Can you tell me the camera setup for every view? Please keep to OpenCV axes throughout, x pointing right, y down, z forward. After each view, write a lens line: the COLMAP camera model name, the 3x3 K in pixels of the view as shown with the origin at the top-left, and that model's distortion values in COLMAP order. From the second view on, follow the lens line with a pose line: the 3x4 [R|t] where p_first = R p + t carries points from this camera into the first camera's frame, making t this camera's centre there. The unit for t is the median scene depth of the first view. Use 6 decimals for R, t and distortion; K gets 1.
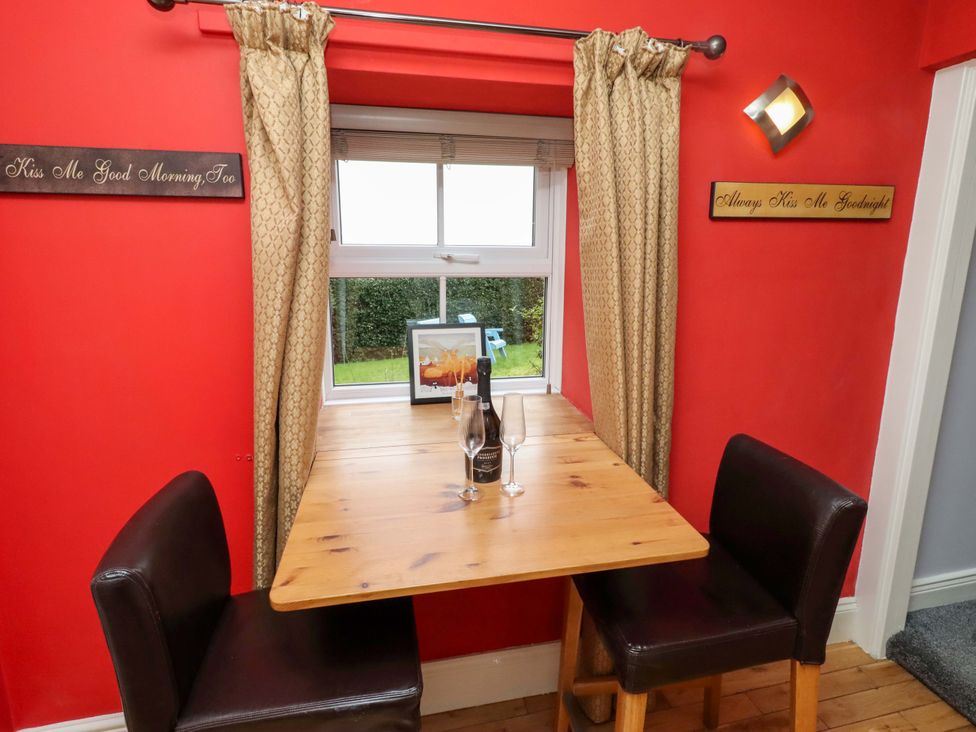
lens RADIAL K [[502.1, 0, 493.9], [0, 502.1, 351.8], [0, 0, 1]] dist [-0.000447, -0.000281]
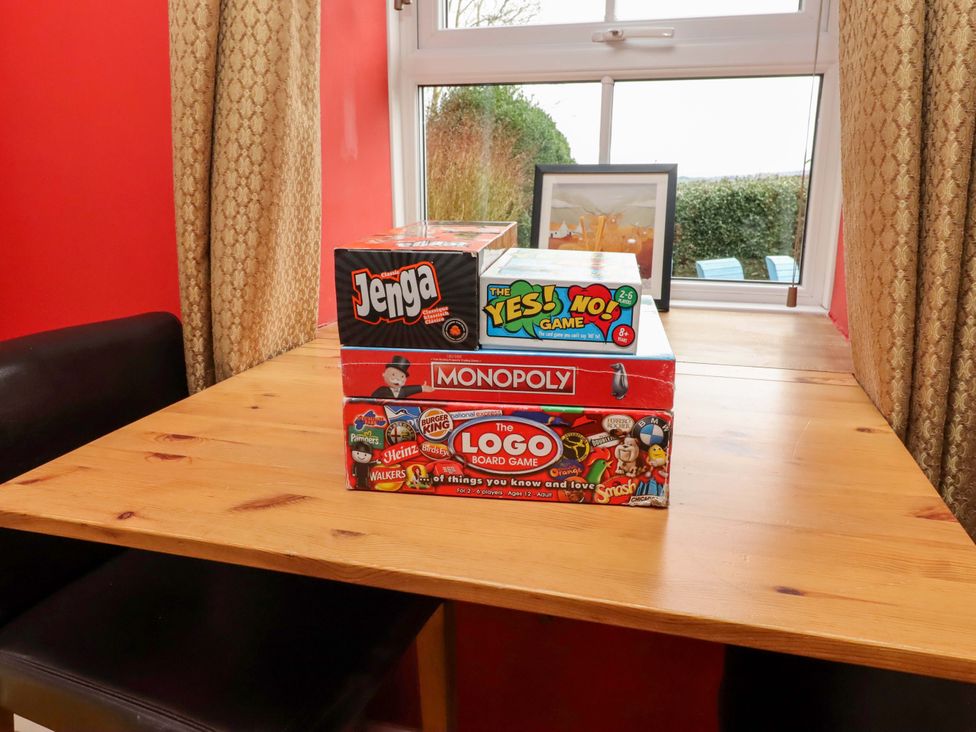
lens RADIAL K [[710.9, 0, 489.8], [0, 710.9, 349.6], [0, 0, 1]] dist [0.001782, 0.001848]
pose [[0.893237, 0.104940, -0.437167, 0.198177], [-0.083727, 0.994195, 0.067578, 0.132507], [0.441720, -0.023760, 0.896838, 0.312316]]
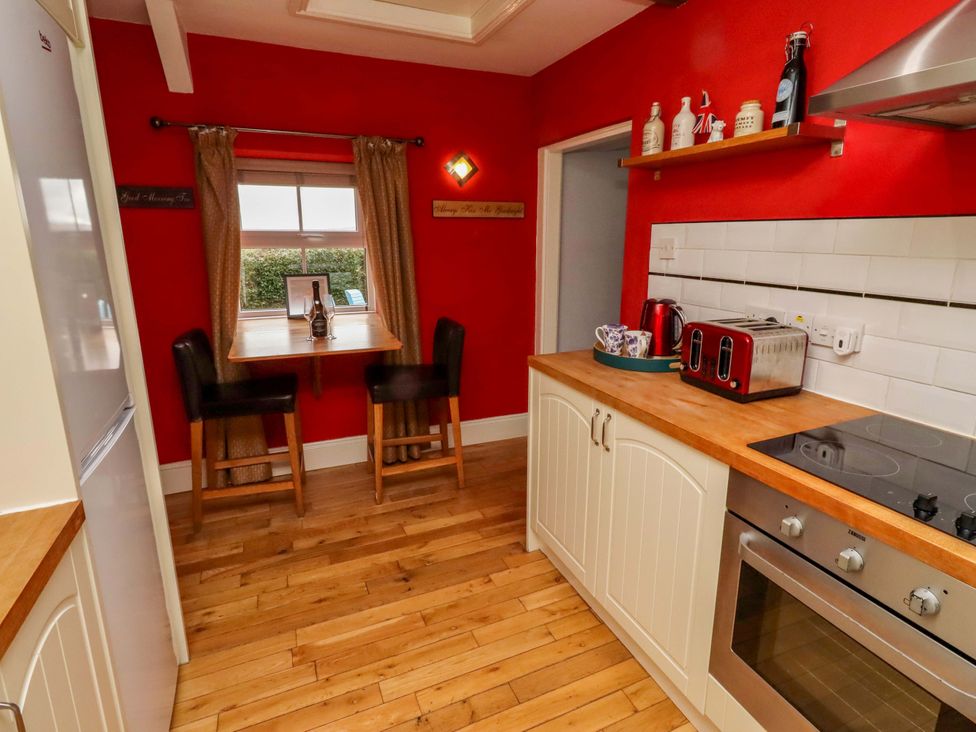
lens RADIAL K [[502.1, 0, 493.9], [0, 502.1, 351.8], [0, 0, 1]] dist [-0.000447, -0.000281]
pose [[0.981724, -0.044664, 0.184996, 0.275899], [0.038326, 0.998554, 0.037697, 0.227942], [-0.186412, -0.029918, 0.982016, -1.145345]]
